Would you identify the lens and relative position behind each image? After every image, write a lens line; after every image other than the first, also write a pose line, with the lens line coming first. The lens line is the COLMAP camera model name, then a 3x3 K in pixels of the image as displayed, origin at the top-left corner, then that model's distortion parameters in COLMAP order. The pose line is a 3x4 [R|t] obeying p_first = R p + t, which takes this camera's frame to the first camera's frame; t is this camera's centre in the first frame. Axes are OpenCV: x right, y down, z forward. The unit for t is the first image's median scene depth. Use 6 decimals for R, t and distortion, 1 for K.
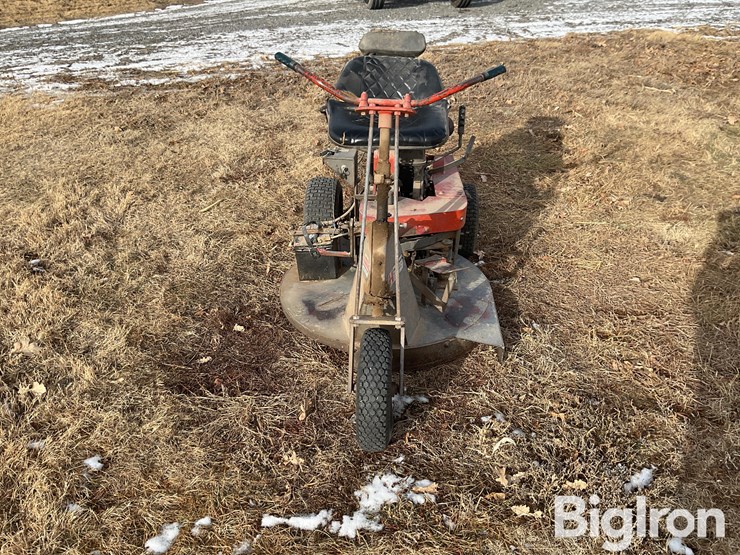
lens RADIAL K [[613.7, 0, 369.0], [0, 613.7, 268.7], [0, 0, 1]] dist [0.094511, -0.188486]
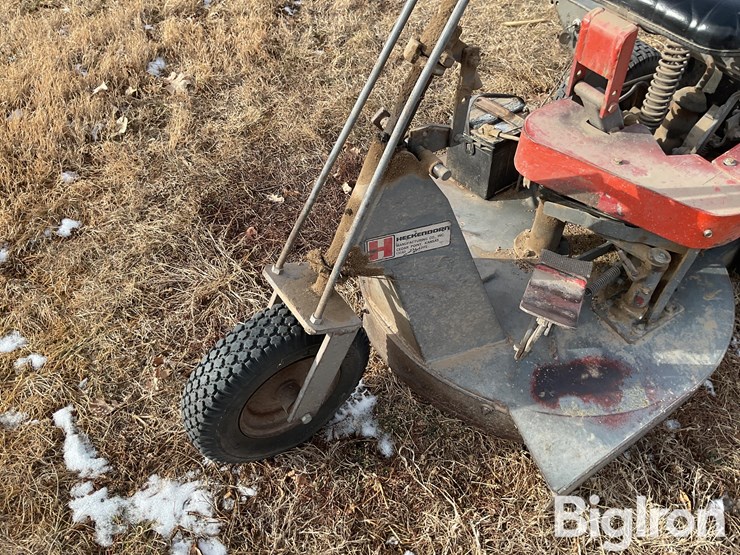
lens RADIAL K [[615.0, 0, 369.2], [0, 615.0, 275.9], [0, 0, 1]] dist [0.103198, -0.226657]
pose [[0.614719, 0.595804, -0.516855, 0.330135], [-0.411021, 0.801255, 0.434800, -0.199342], [0.673189, -0.054842, 0.737434, 0.639971]]
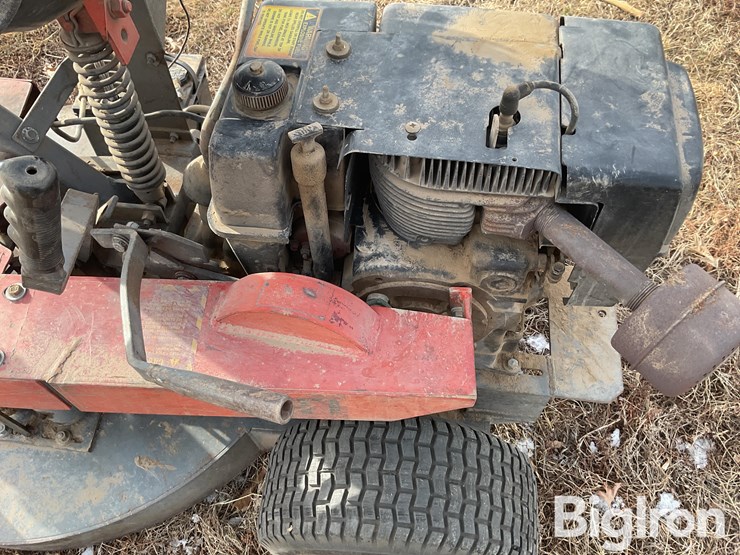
lens RADIAL K [[615.0, 0, 369.2], [0, 615.0, 275.9], [0, 0, 1]] dist [0.103198, -0.226657]
pose [[-0.036066, 0.847881, -0.528959, 0.338039], [-0.468993, 0.453035, 0.758158, -0.544949], [0.882465, 0.275422, 0.381311, 1.407105]]
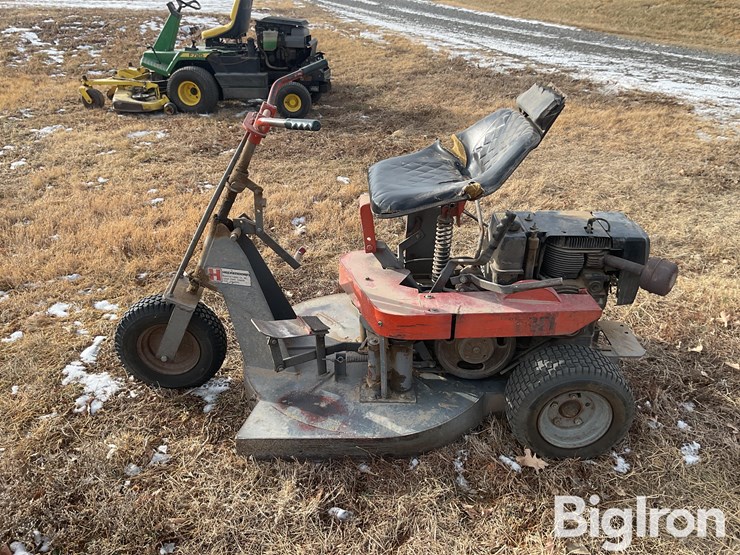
lens RADIAL K [[613.7, 0, 369.0], [0, 613.7, 268.7], [0, 0, 1]] dist [0.094511, -0.188486]
pose [[0.080882, 0.450885, -0.888910, 1.025738], [-0.489817, 0.794693, 0.358527, -0.516880], [0.868065, 0.406405, 0.285128, 0.976334]]
